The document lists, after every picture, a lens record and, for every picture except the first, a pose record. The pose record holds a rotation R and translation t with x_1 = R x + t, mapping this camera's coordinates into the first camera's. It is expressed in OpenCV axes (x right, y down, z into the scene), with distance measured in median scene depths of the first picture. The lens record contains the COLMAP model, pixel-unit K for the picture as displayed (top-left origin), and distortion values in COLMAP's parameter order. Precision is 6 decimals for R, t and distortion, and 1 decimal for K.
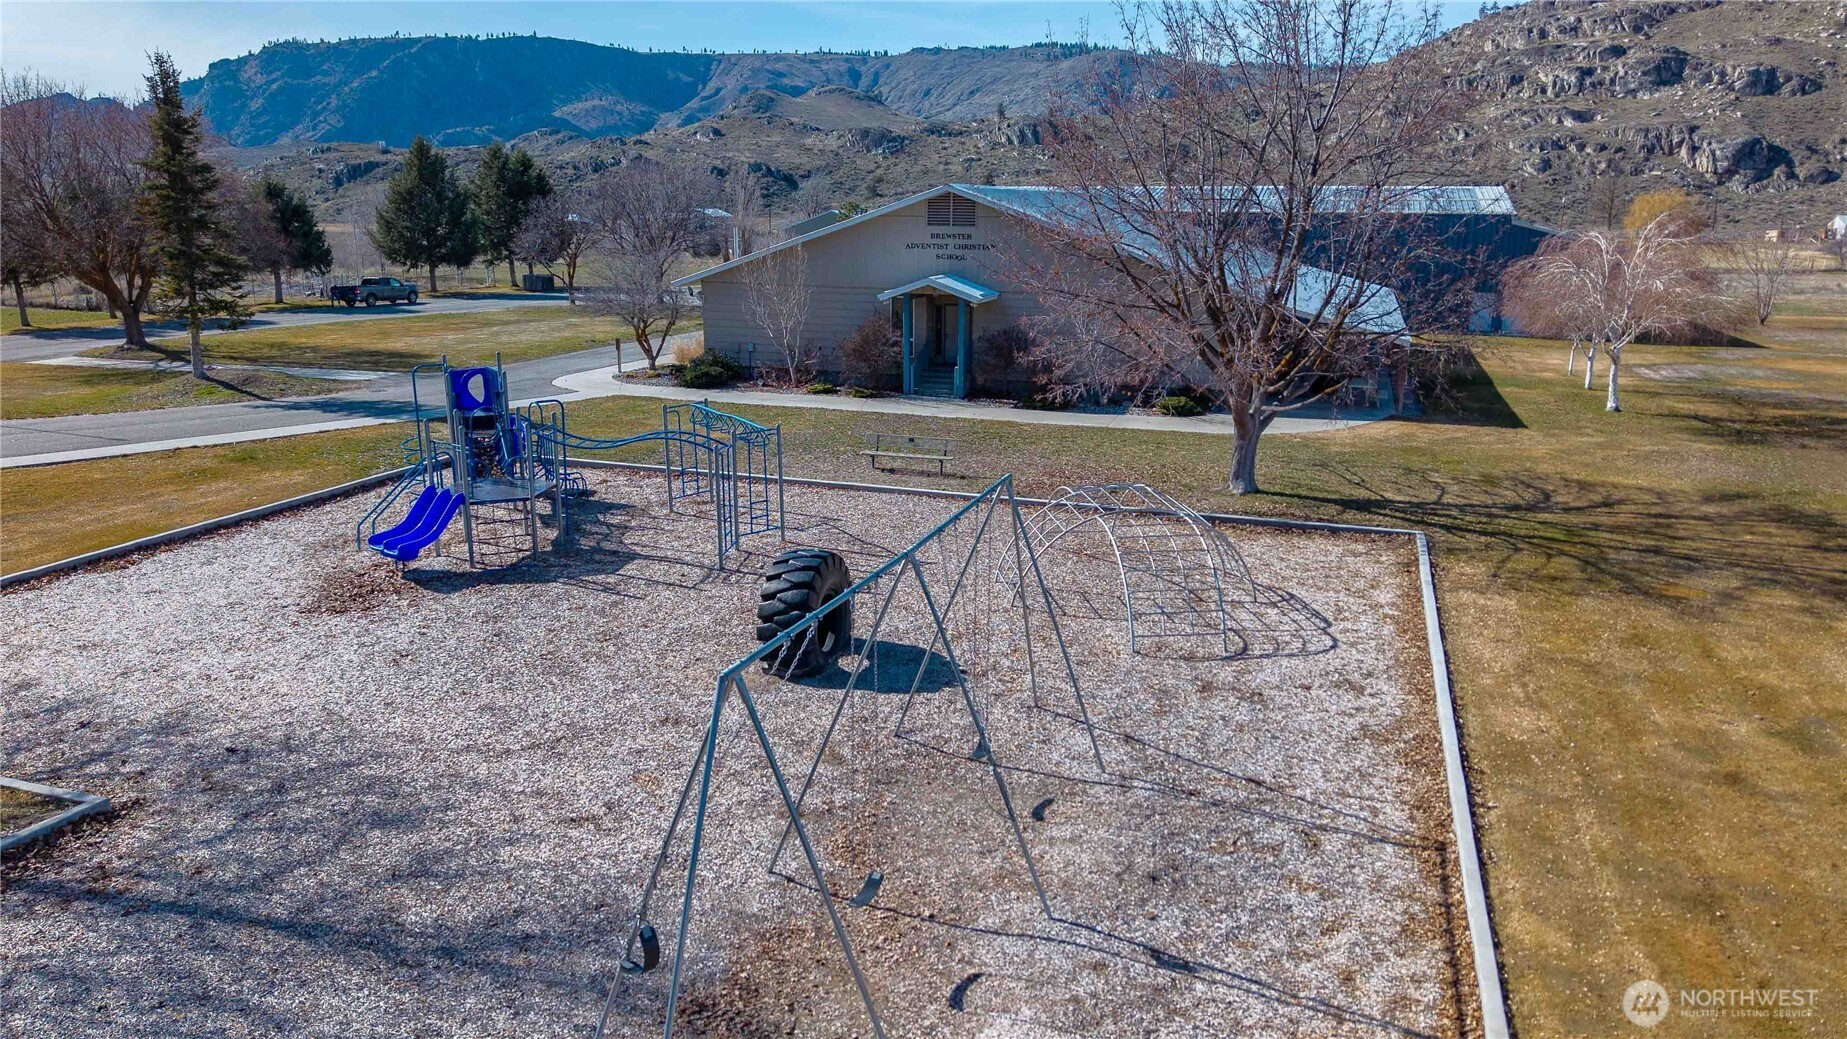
lens RADIAL K [[1241.9, 0, 918.2], [0, 1241.9, 523.4], [0, 0, 1]] dist [0.023153, -0.025675]
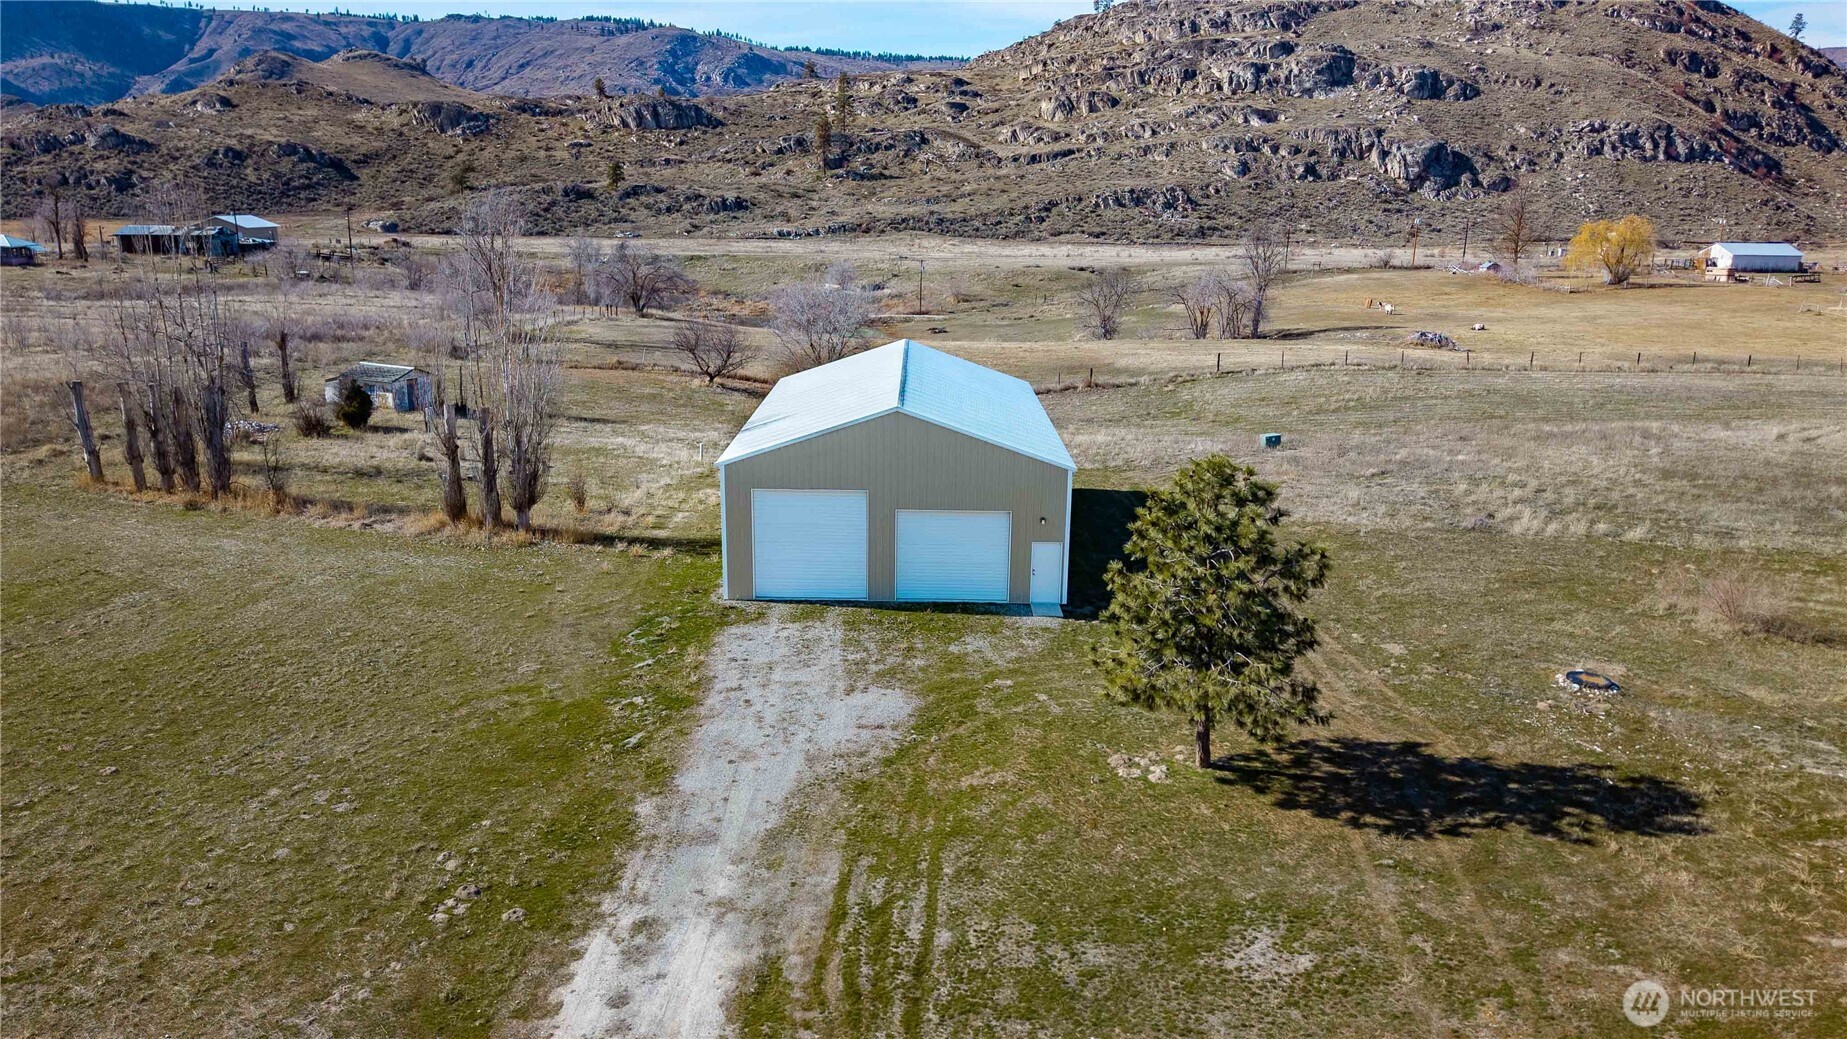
lens RADIAL K [[1241.9, 0, 920.5], [0, 1241.9, 526.0], [0, 0, 1]] dist [0.023153, -0.025675]
pose [[0.942137, -0.080153, 0.325505, -0.040309], [0.075252, 0.996781, 0.027640, -0.057112], [-0.326673, -0.001545, 0.945136, 0.177129]]
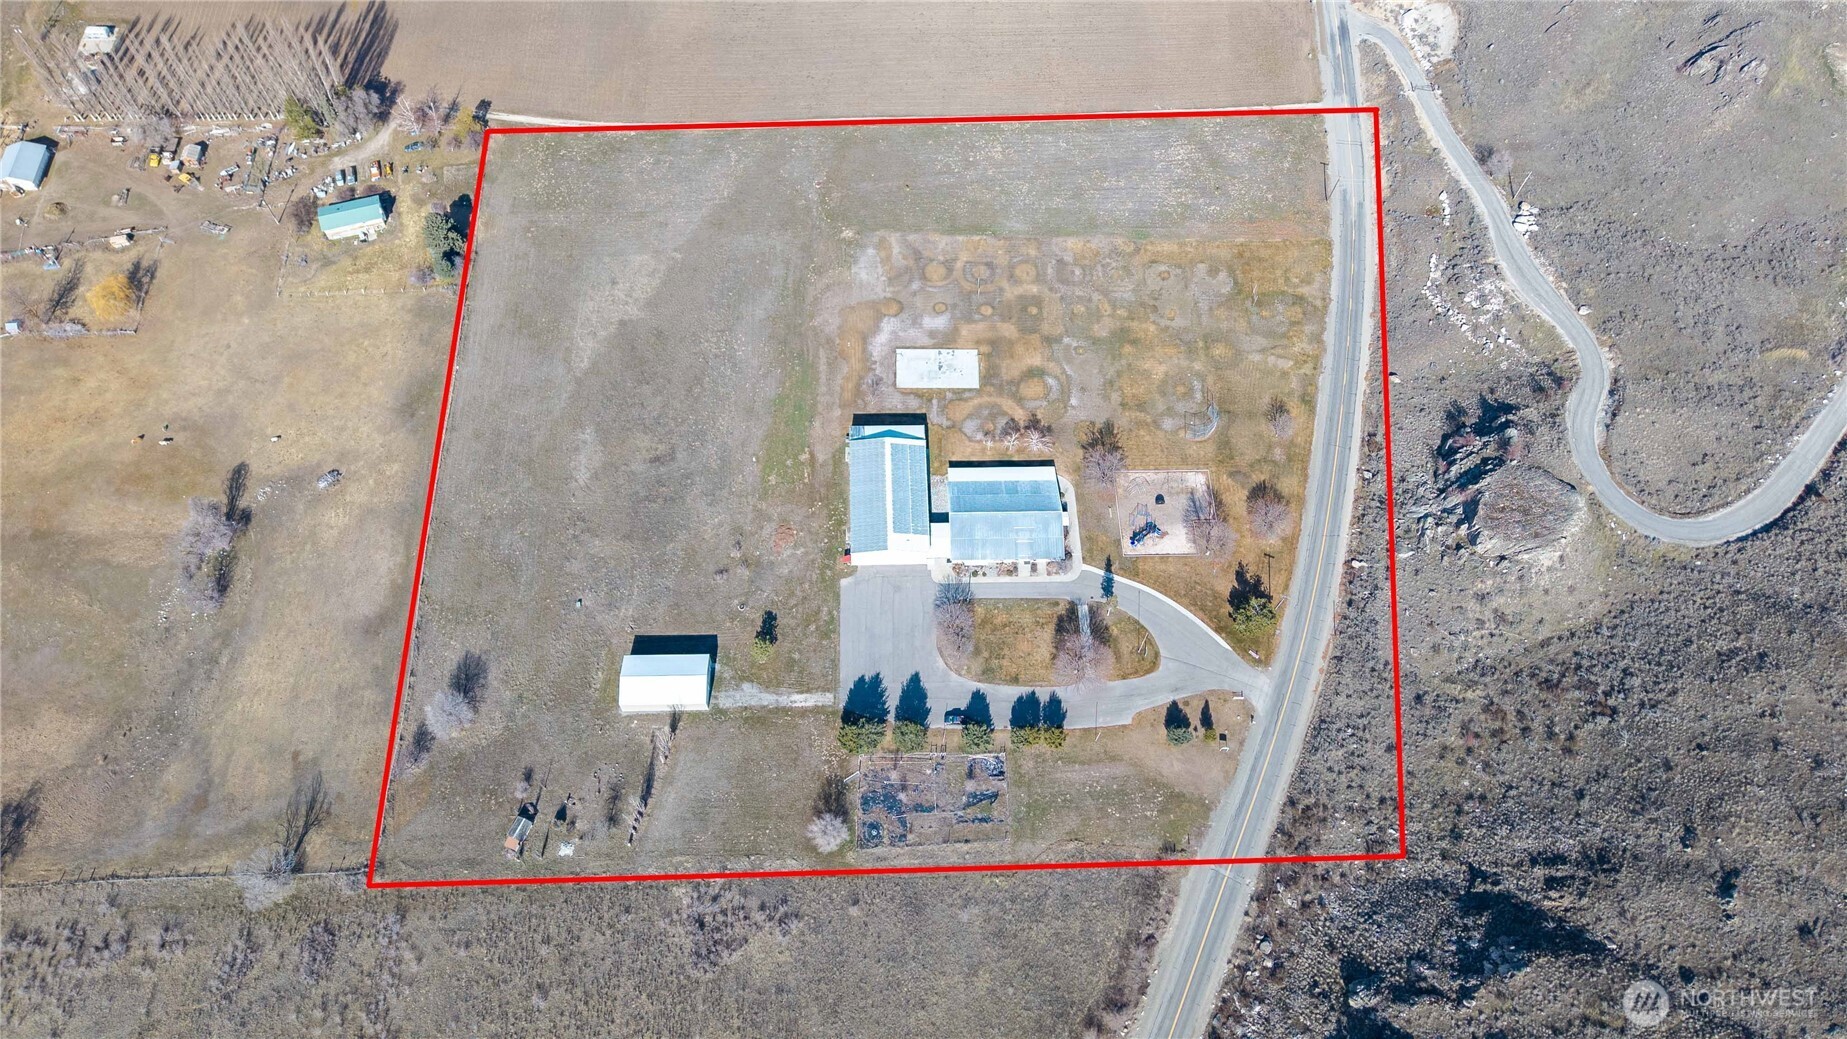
lens RADIAL K [[1241.9, 0, 931.6], [0, 1241.9, 534.3], [0, 0, 1]] dist [0.023153, -0.025675]
pose [[-0.359637, -0.829758, 0.426805, -0.222776], [0.185548, 0.384680, 0.904209, -0.532711], [-0.914458, 0.404380, 0.015615, 0.129190]]
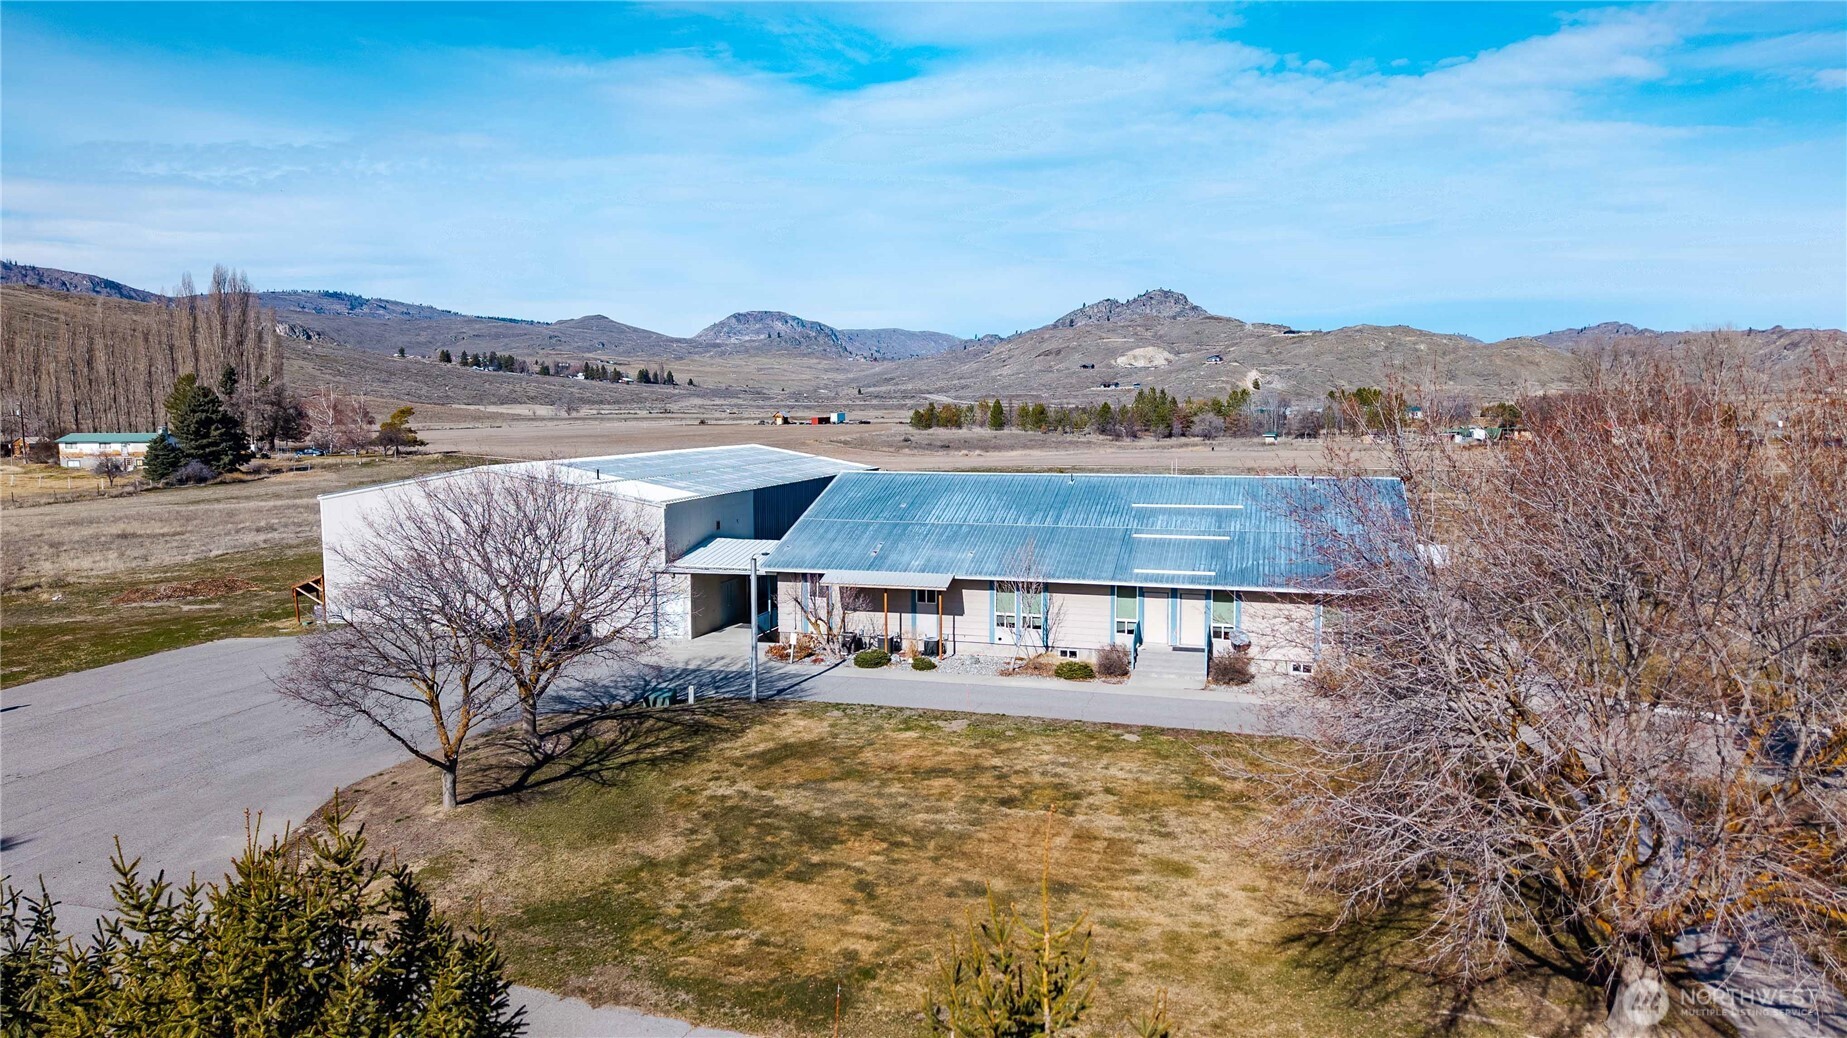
lens RADIAL K [[1241.9, 0, 920.8], [0, 1241.9, 519.8], [0, 0, 1]] dist [0.023153, -0.025675]
pose [[-0.050161, -0.103827, 0.993330, -0.101990], [0.250341, 0.961524, 0.113145, -0.040724], [-0.966857, 0.254347, -0.022239, 0.122908]]
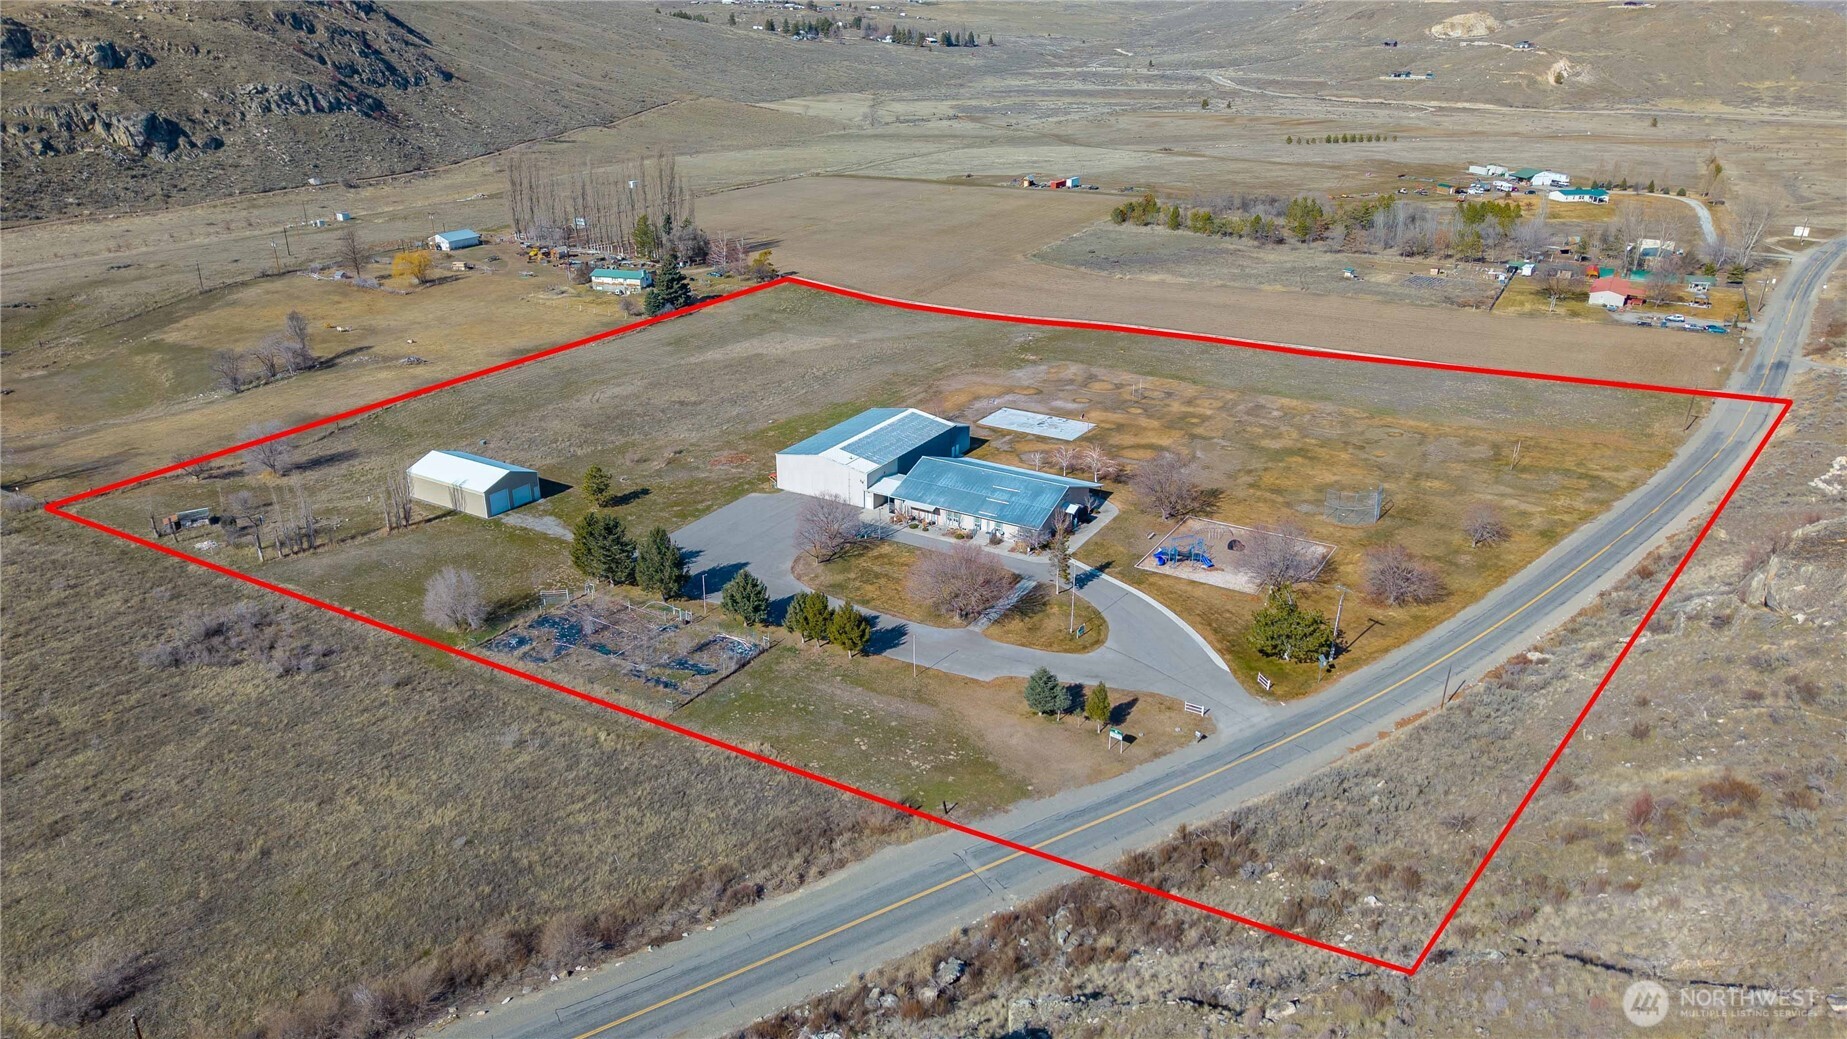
lens RADIAL K [[1241.9, 0, 924.4], [0, 1241.9, 521.4], [0, 0, 1]] dist [0.023153, -0.025675]
pose [[0.191890, -0.380772, 0.904539, -0.348622], [0.233022, 0.912988, 0.334895, -0.147548], [-0.953352, 0.146514, 0.263921, 0.024172]]
